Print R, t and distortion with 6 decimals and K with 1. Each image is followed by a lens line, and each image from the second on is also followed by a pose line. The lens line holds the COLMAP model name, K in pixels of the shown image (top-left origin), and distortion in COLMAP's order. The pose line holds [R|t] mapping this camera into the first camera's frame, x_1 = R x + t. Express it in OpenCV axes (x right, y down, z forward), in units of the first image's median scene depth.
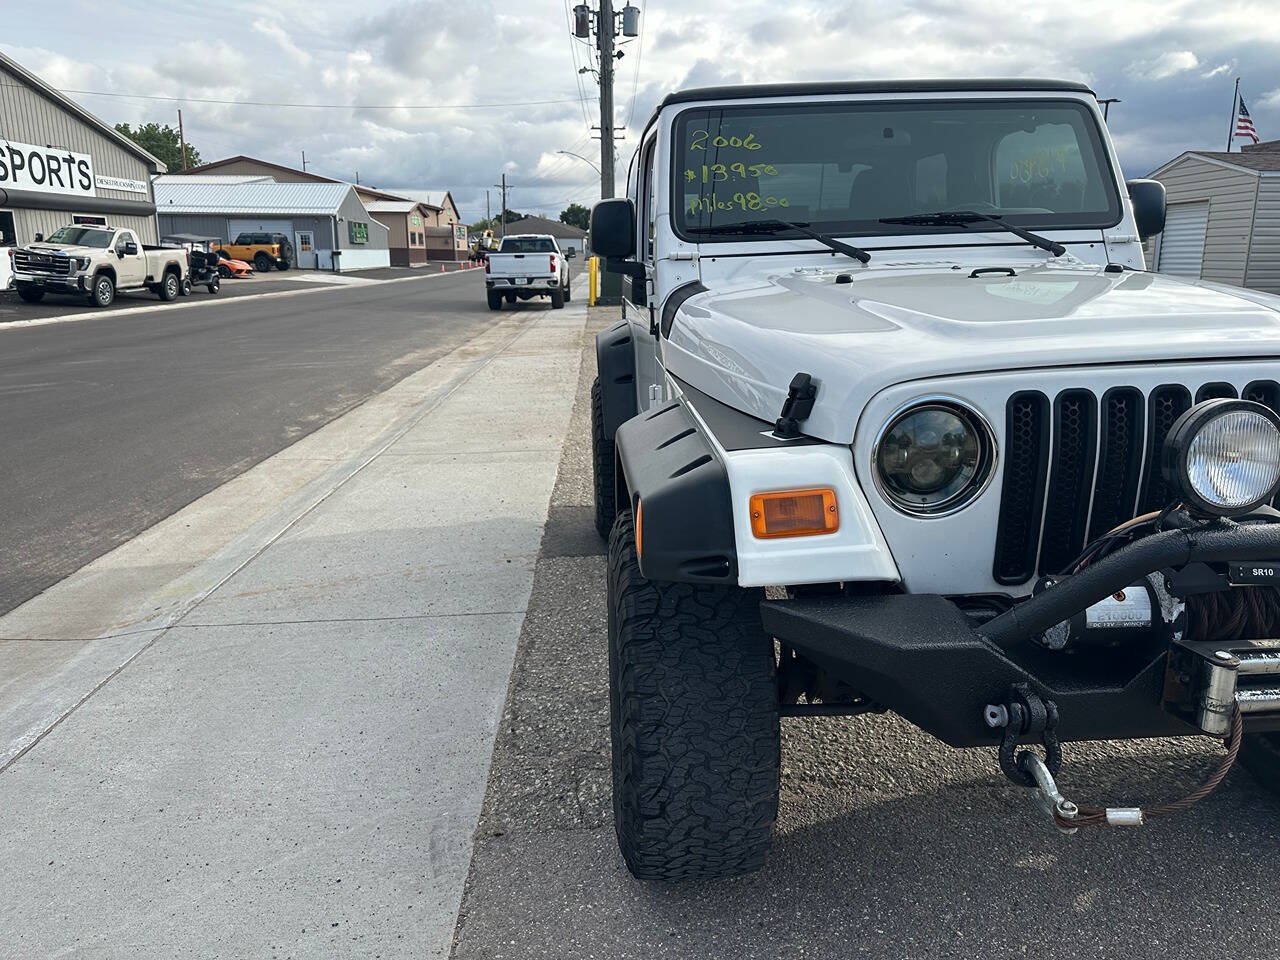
lens RADIAL K [[900.6, 0, 626.5], [0, 900.6, 478.9], [0, 0, 1]] dist [0.045080, -0.050182]
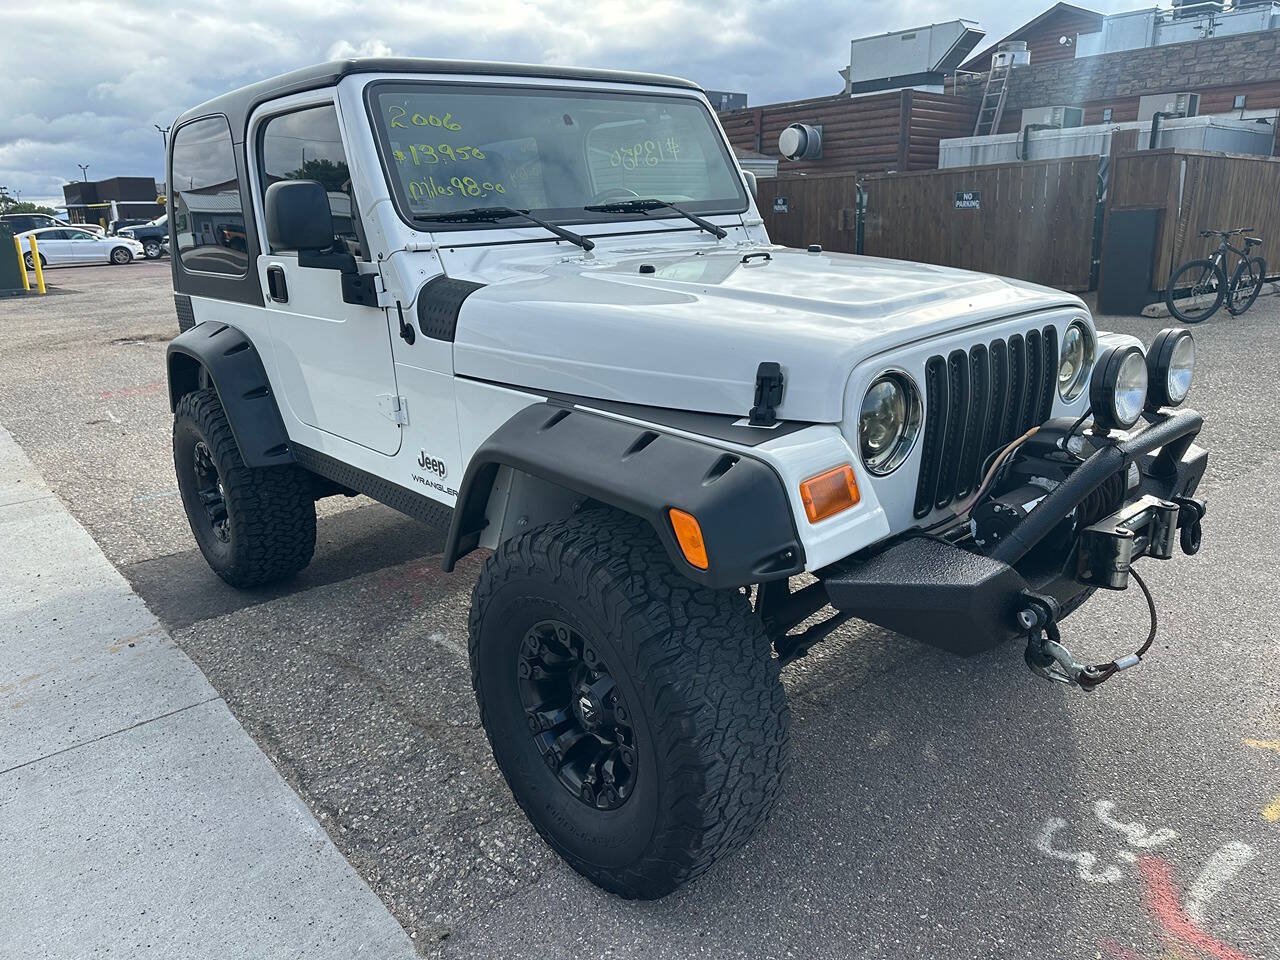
lens RADIAL K [[916.2, 0, 640.0], [0, 916.2, 480.0], [0, 0, 1]] dist [0.009734, -0.005450]
pose [[0.783738, -0.181700, 0.593919, -0.039633], [0.167771, 0.982637, 0.079231, -0.006247], [-0.598003, 0.037547, 0.800614, 0.016825]]
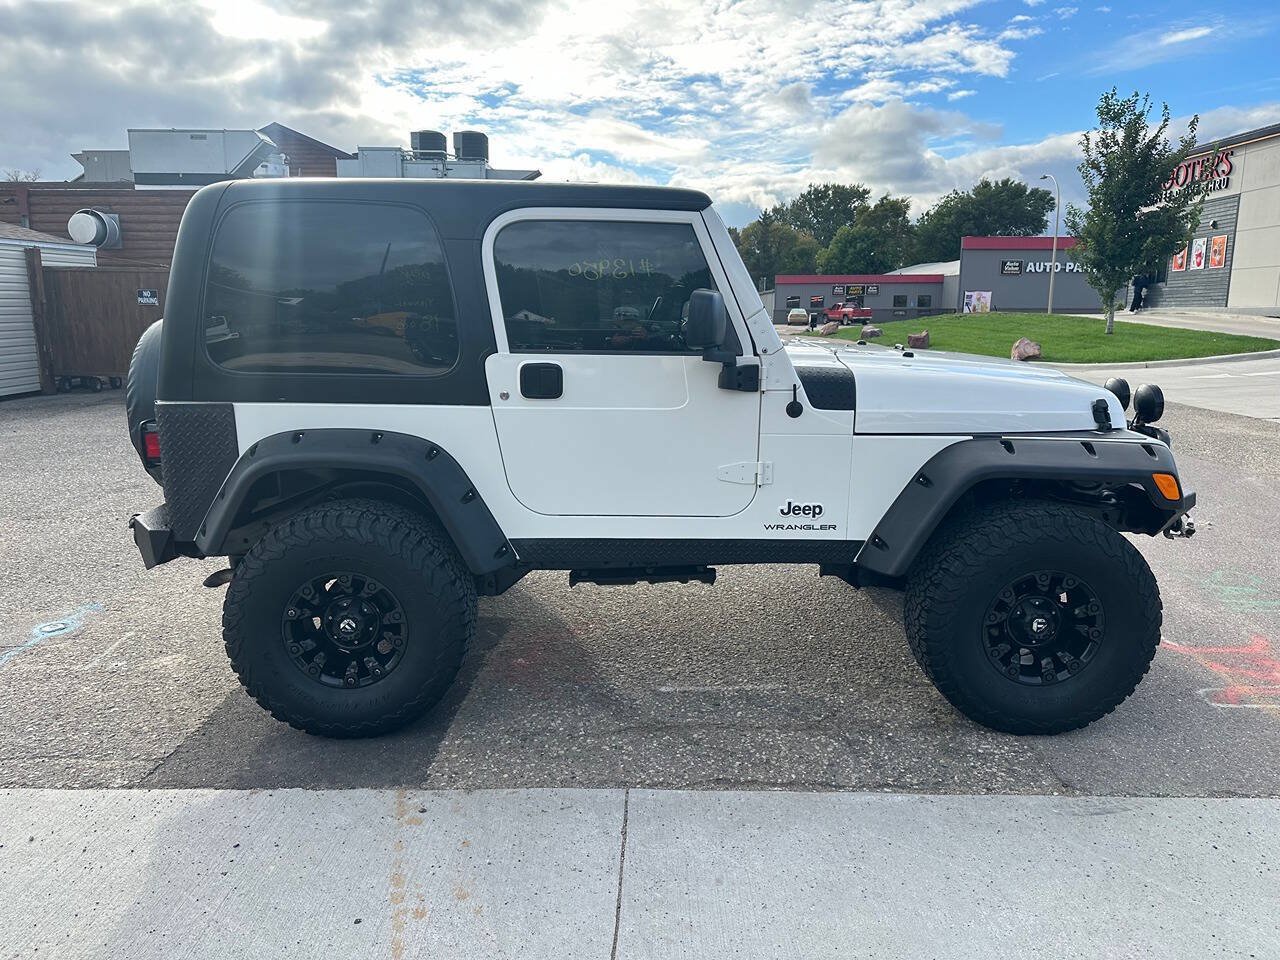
lens RADIAL K [[907.7, 0, 628.1], [0, 907.7, 483.0], [0, 0, 1]] dist [0.019604, -0.021512]
pose [[0.038239, -0.185238, 0.981950, -0.124505], [0.239681, 0.955683, 0.170949, -0.035877], [-0.970098, 0.228817, 0.080942, 0.128283]]
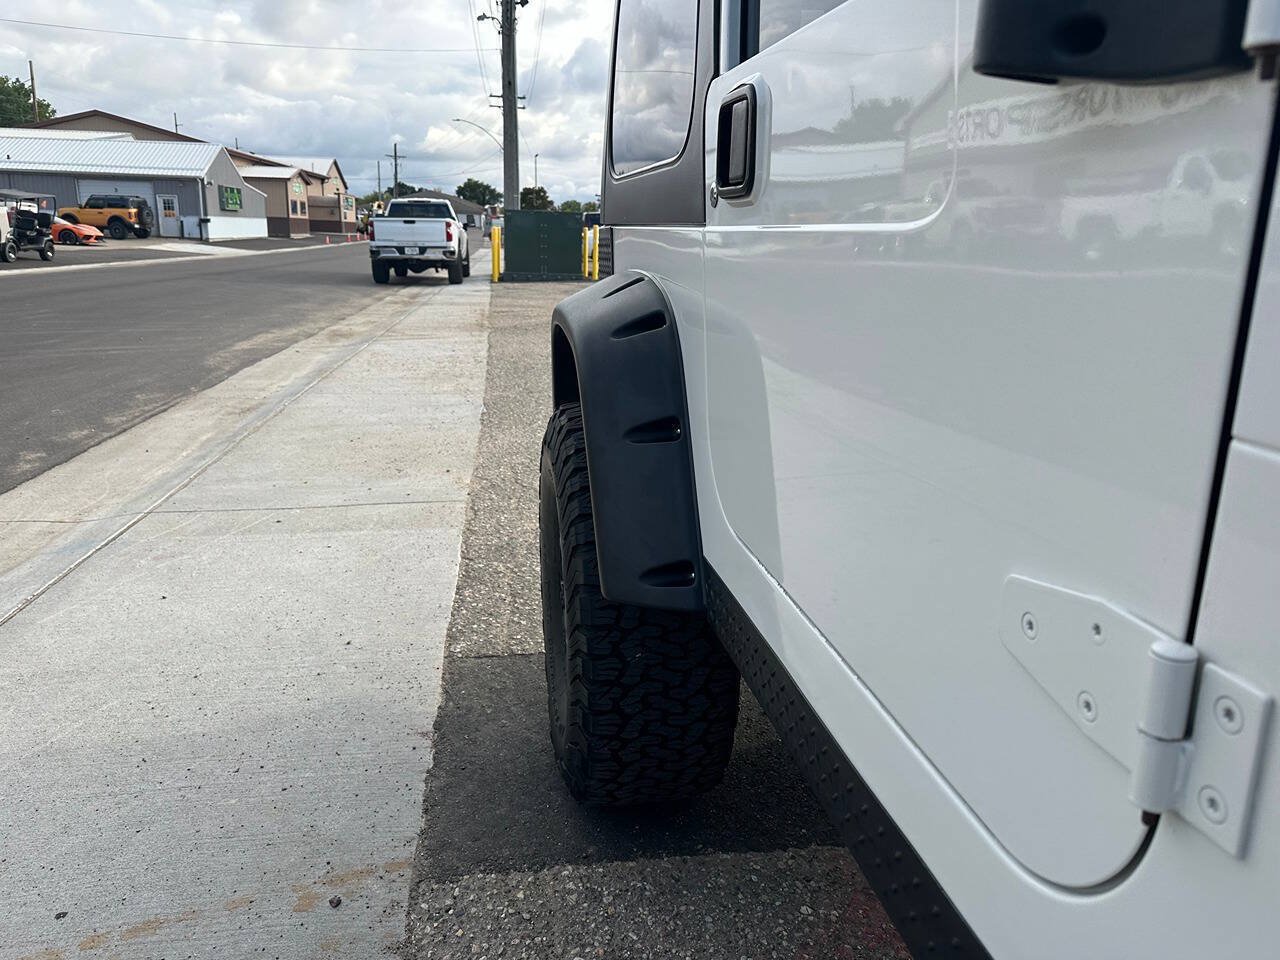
lens RADIAL K [[900.6, 0, 626.5], [0, 900.6, 478.9], [0, 0, 1]] dist [0.045080, -0.050182]
pose [[0.993909, -0.006154, 0.110035, -0.008611], [0.004050, 0.999805, 0.019336, -0.015825], [-0.110133, -0.018773, 0.993740, 0.104049]]
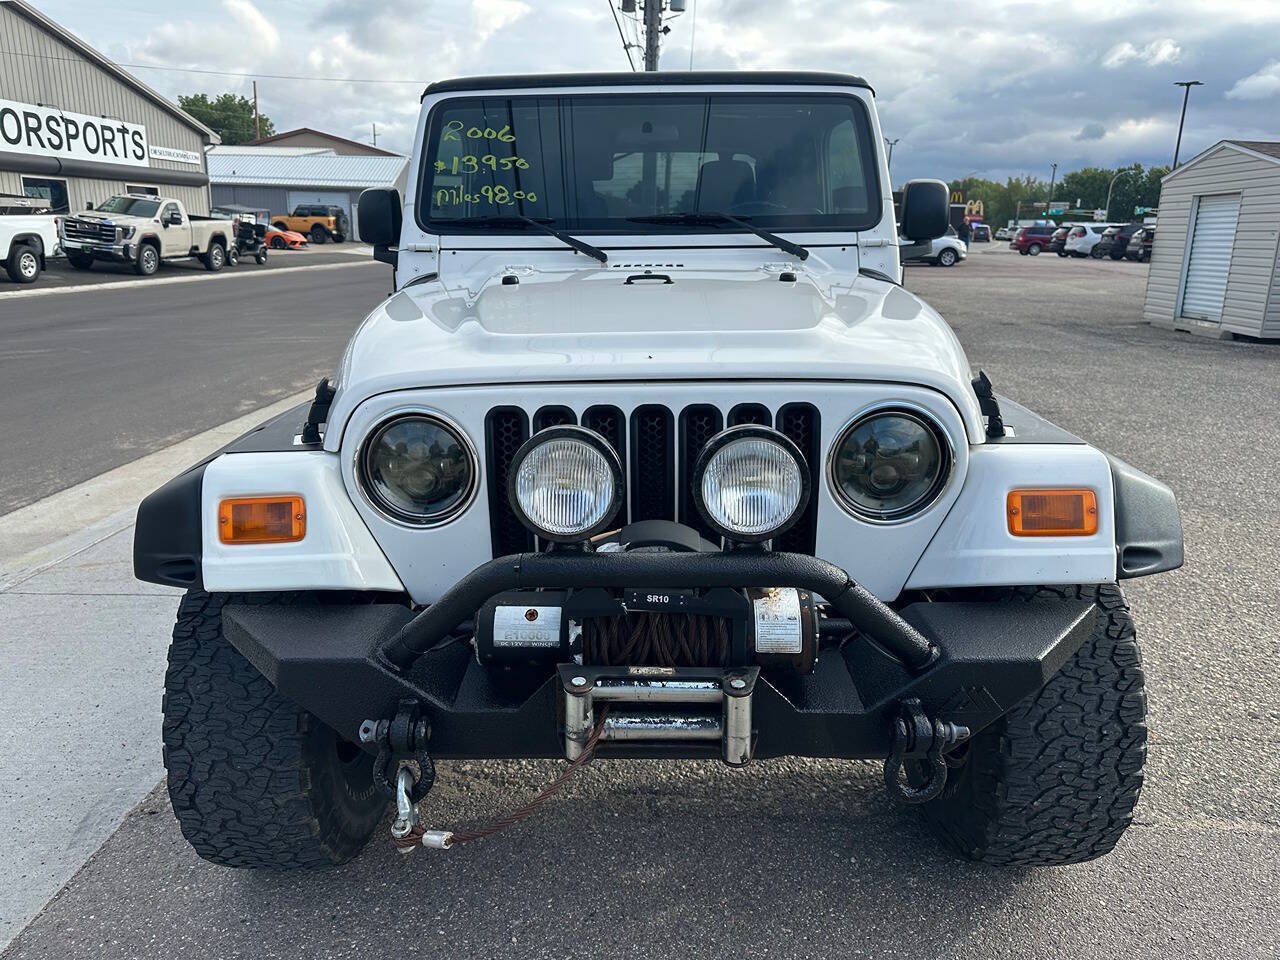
lens RADIAL K [[907.7, 0, 628.1], [0, 907.7, 483.0], [0, 0, 1]] dist [0.019604, -0.021512]
pose [[0.997076, 0.040072, -0.065062, 0.041208], [-0.038382, 0.998898, 0.027019, -0.002825], [0.066073, -0.024443, 0.997515, 0.001150]]
